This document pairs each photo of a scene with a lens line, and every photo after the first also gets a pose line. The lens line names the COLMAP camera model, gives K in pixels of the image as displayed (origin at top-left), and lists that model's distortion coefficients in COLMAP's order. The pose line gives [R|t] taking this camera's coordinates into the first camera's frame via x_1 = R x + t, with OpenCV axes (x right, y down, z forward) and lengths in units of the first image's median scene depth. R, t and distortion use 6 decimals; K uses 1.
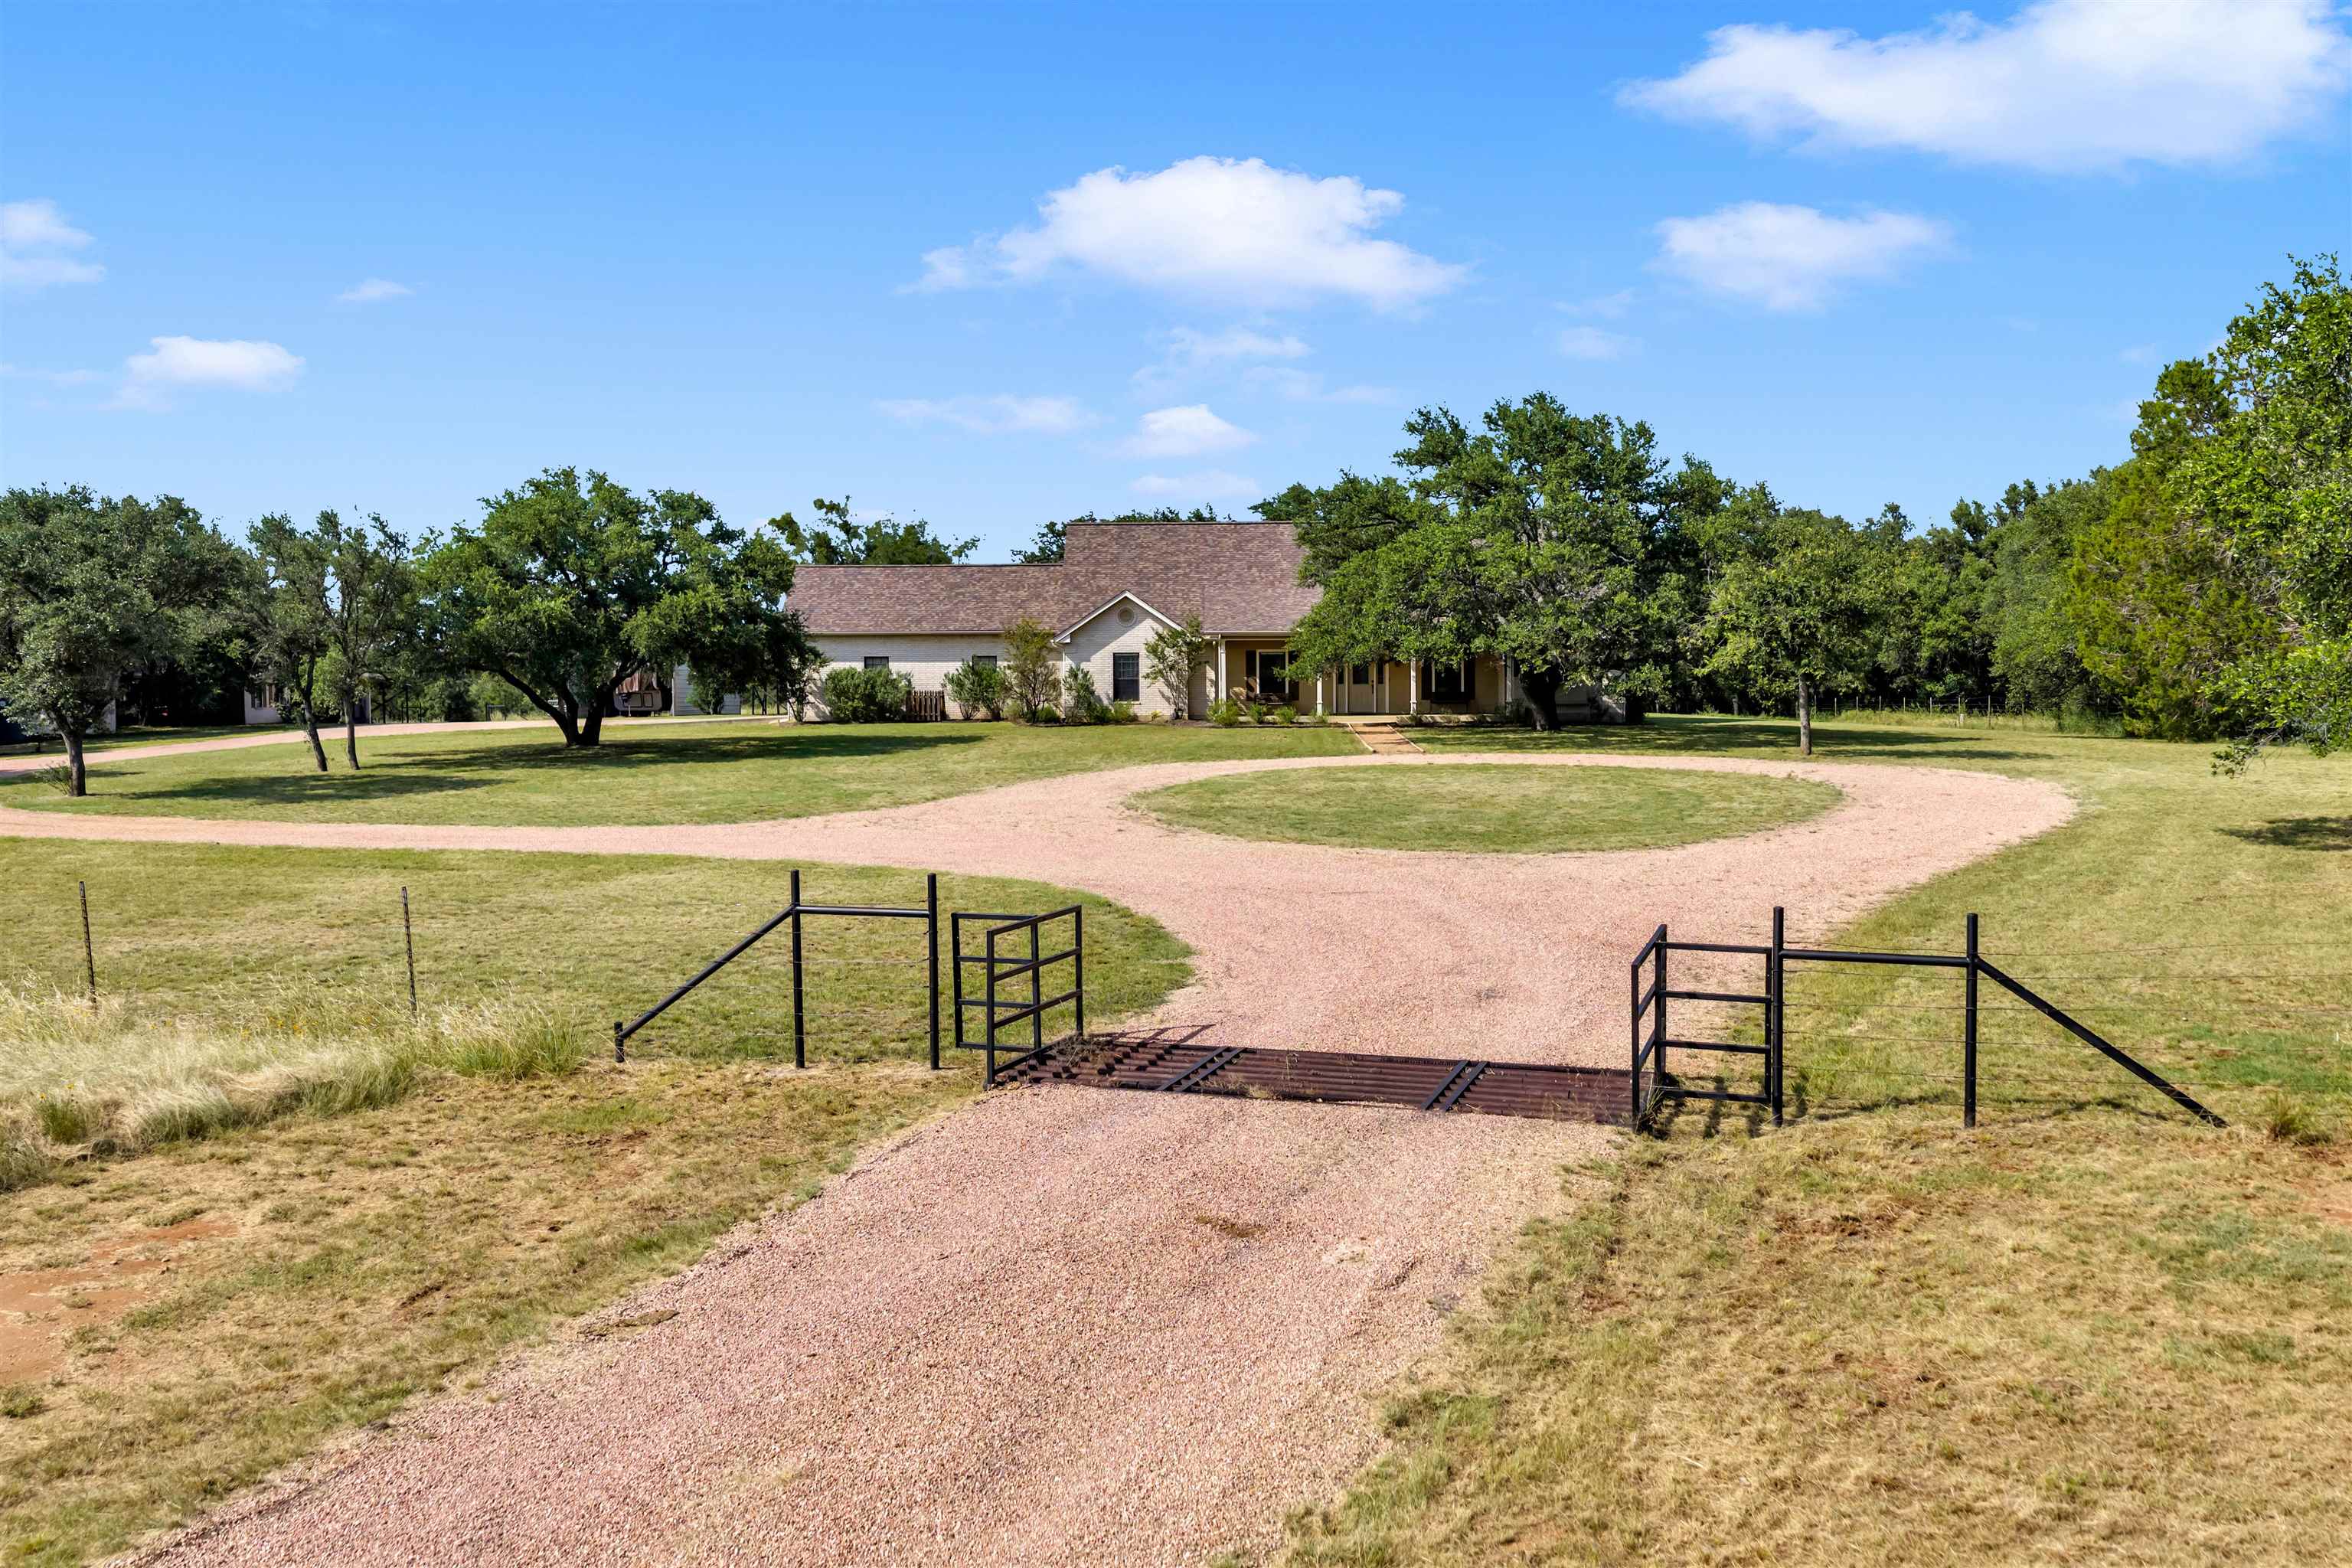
lens RADIAL K [[1938.7, 0, 1176.0], [0, 1938.7, 784.0], [0, 0, 1]] dist [0.004565, -0.002685]
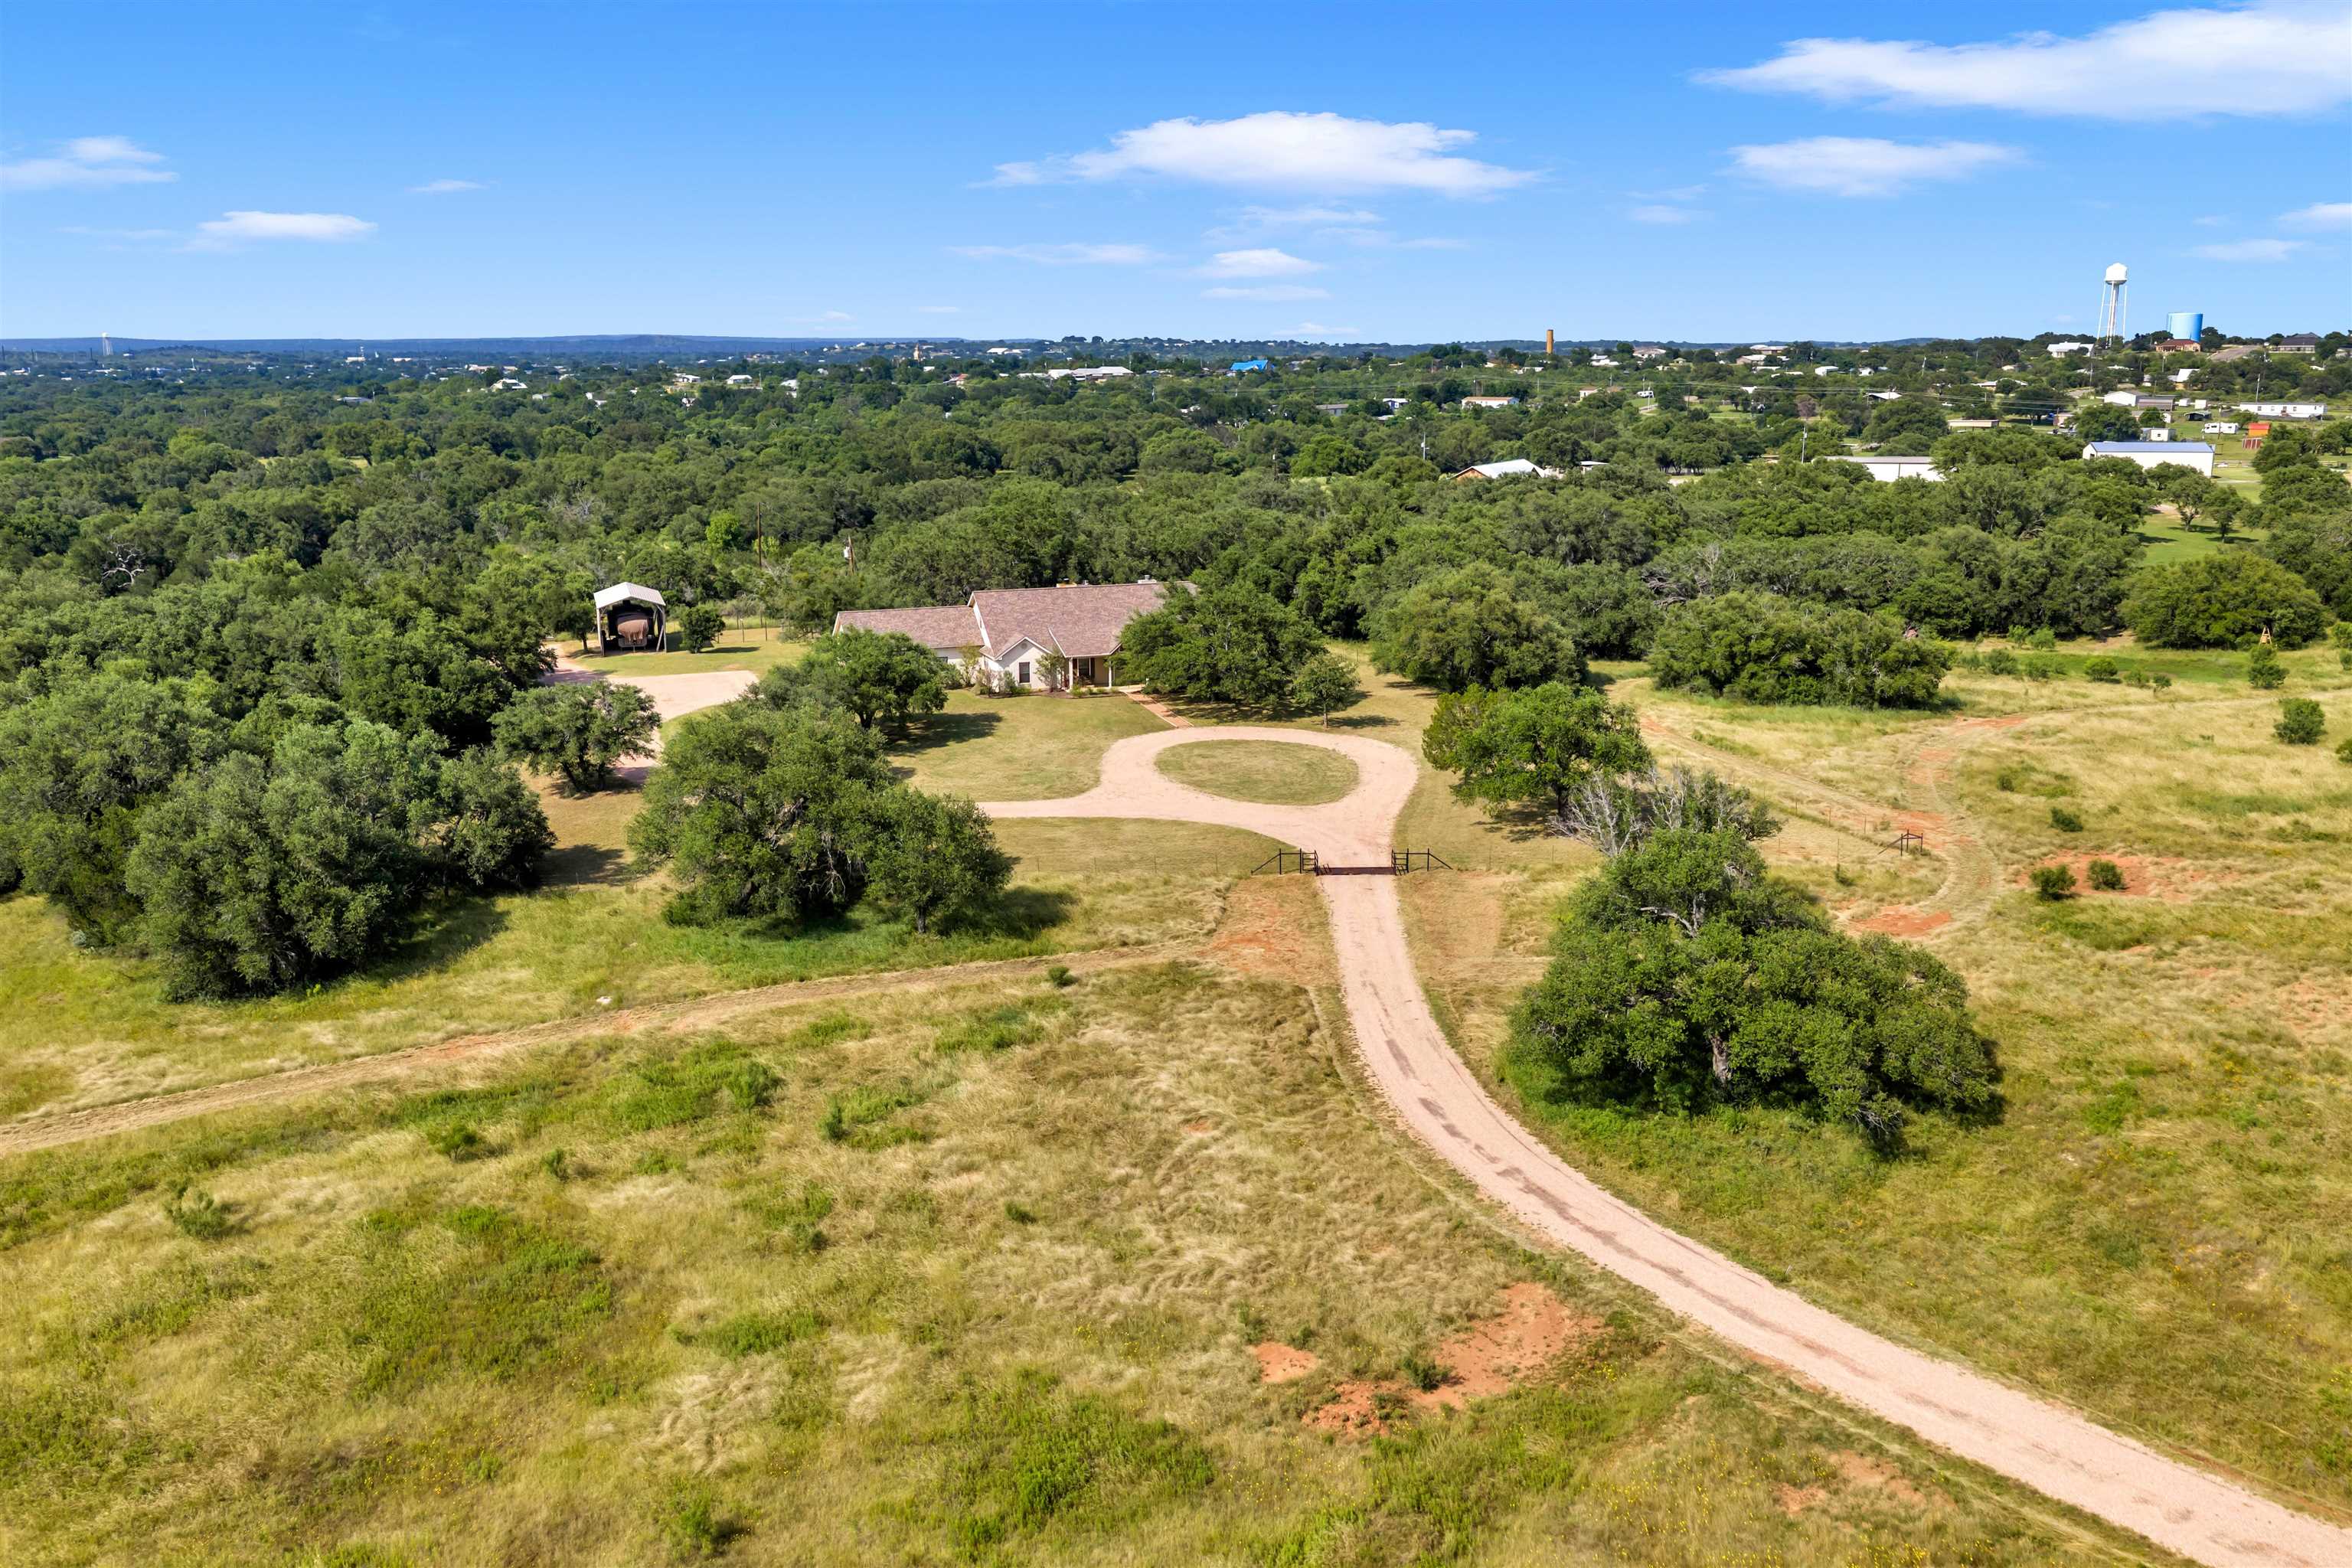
lens RADIAL K [[1938.7, 0, 1176.0], [0, 1938.7, 784.0], [0, 0, 1]] dist [0.004565, -0.002685]
pose [[0.935835, -0.077484, 0.343814, -0.661963], [0.017532, 0.984560, 0.174166, -0.323967], [-0.352001, -0.156963, 0.922745, -1.202080]]
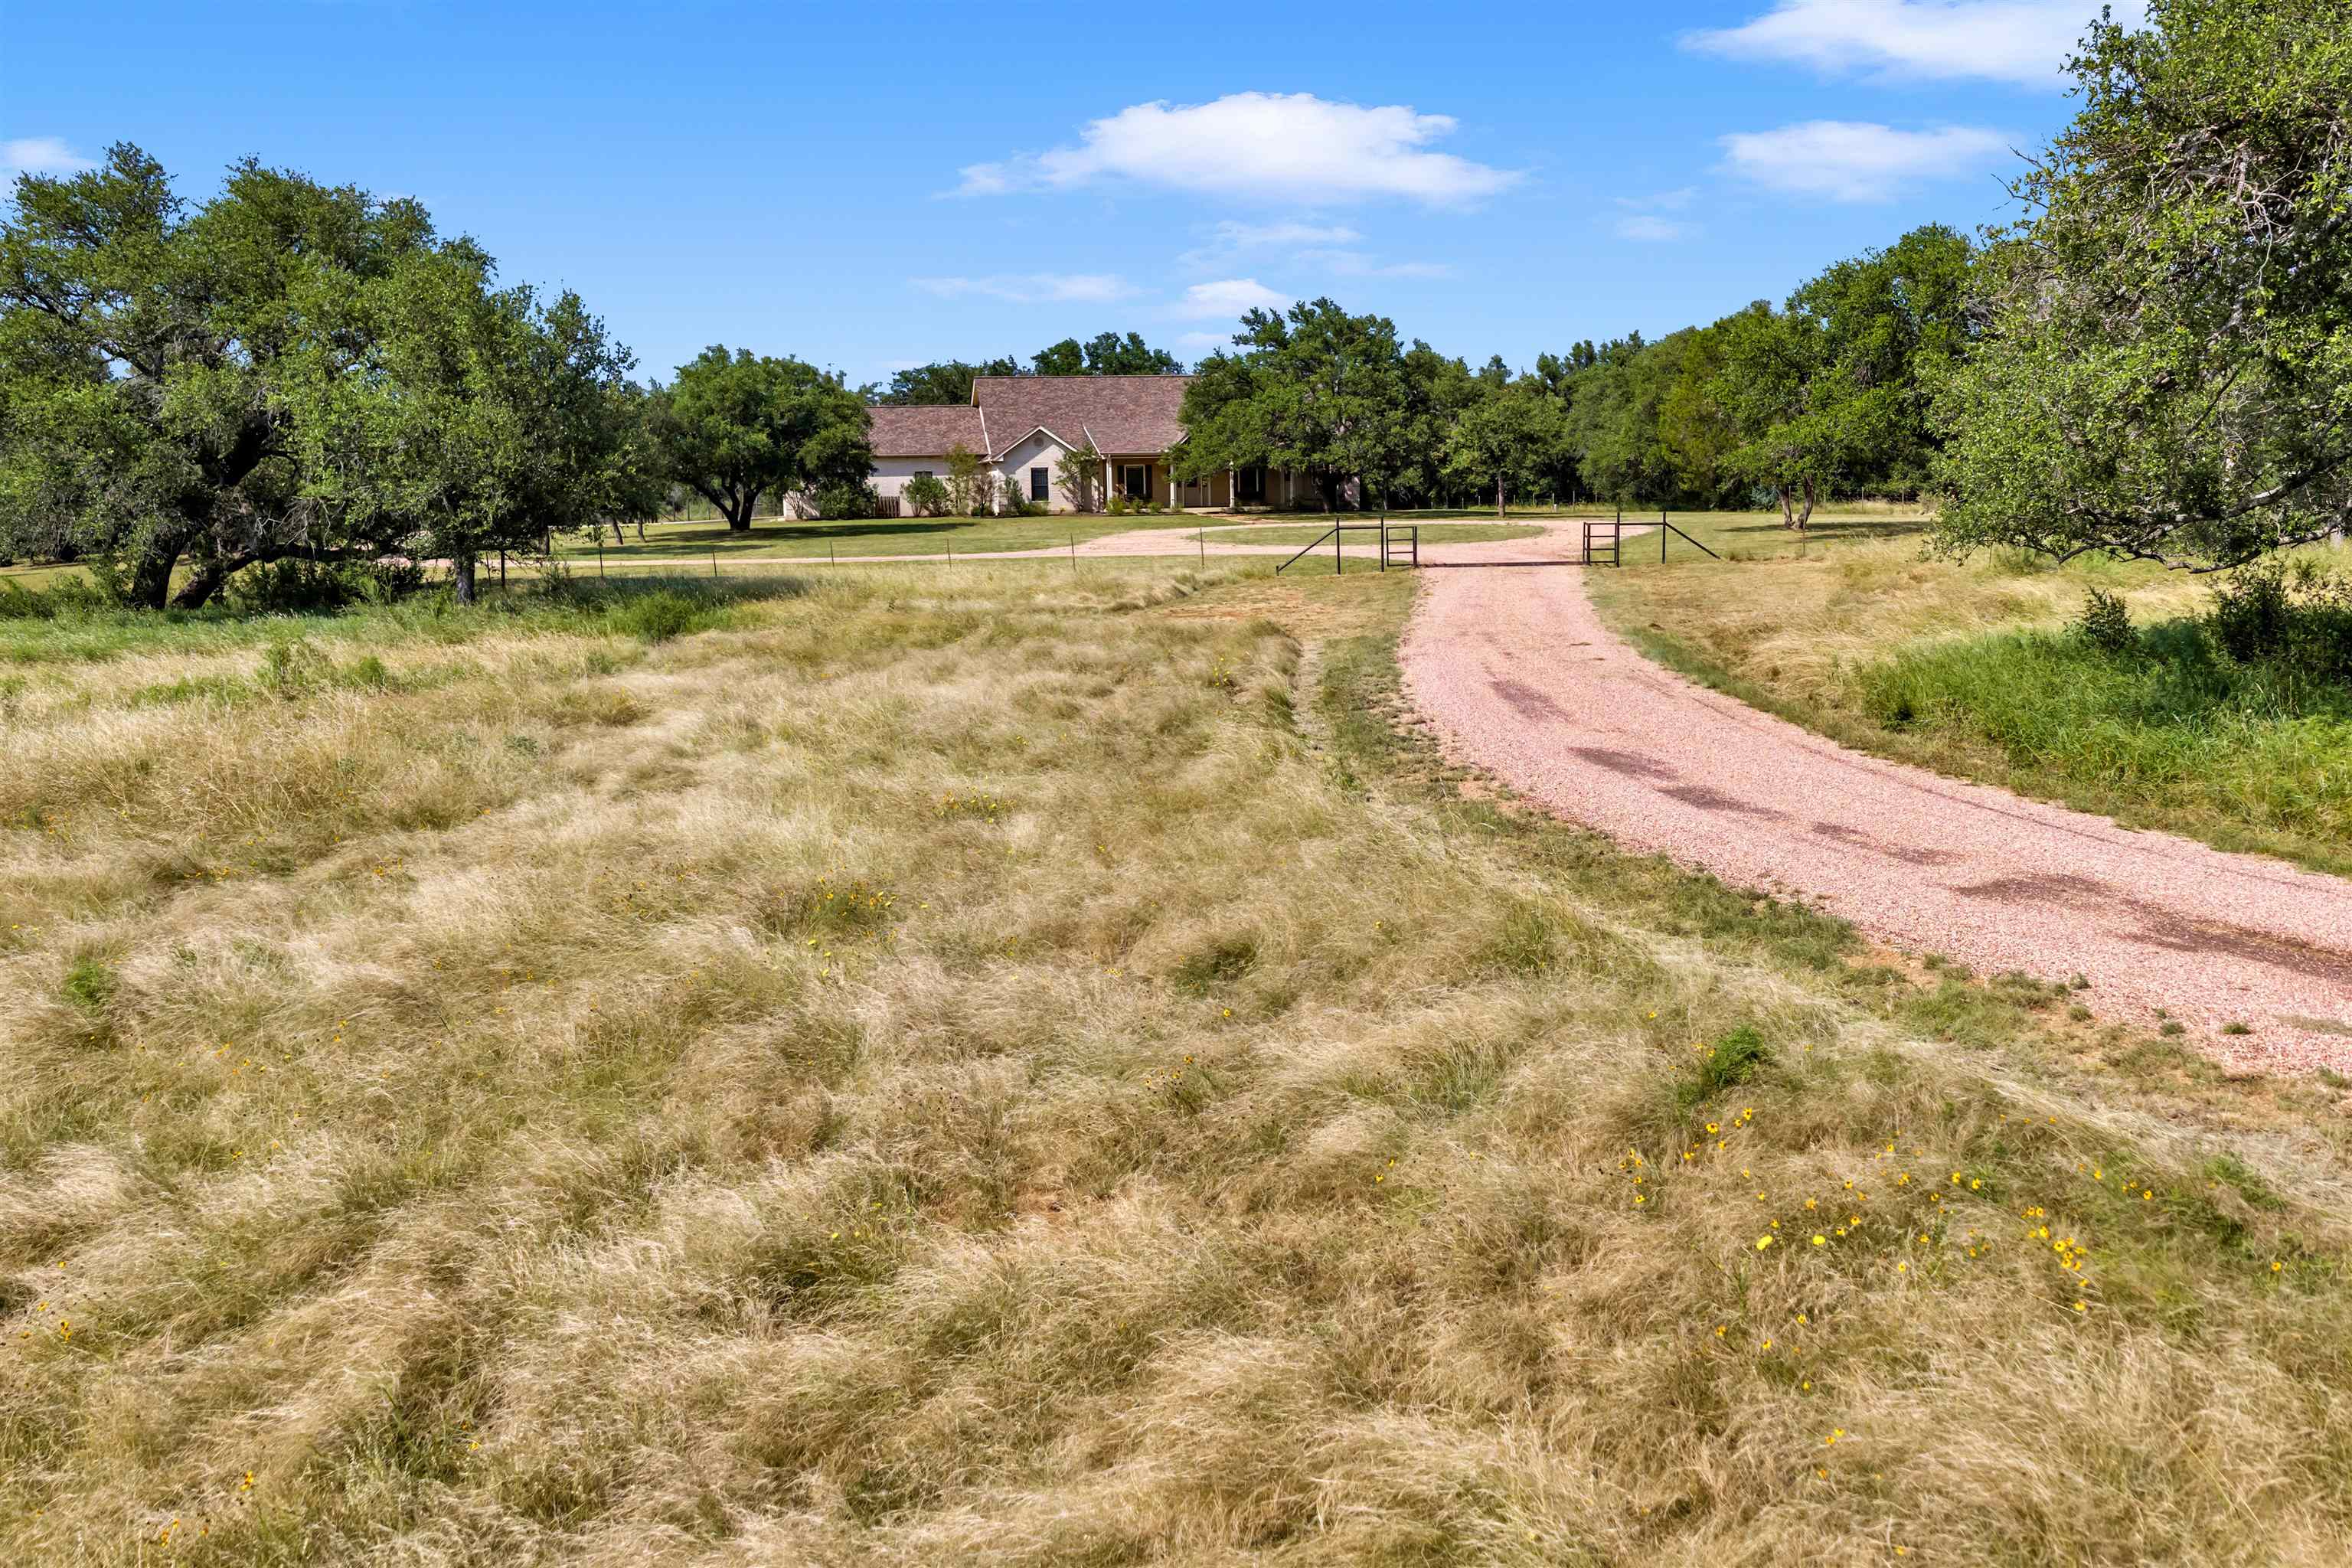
lens RADIAL K [[1938.7, 0, 1176.0], [0, 1938.7, 784.0], [0, 0, 1]] dist [0.004565, -0.002685]
pose [[0.974147, -0.046892, 0.220997, -0.266670], [0.027246, 0.995467, 0.091122, 0.041406], [-0.224268, -0.082745, 0.971008, -0.488541]]
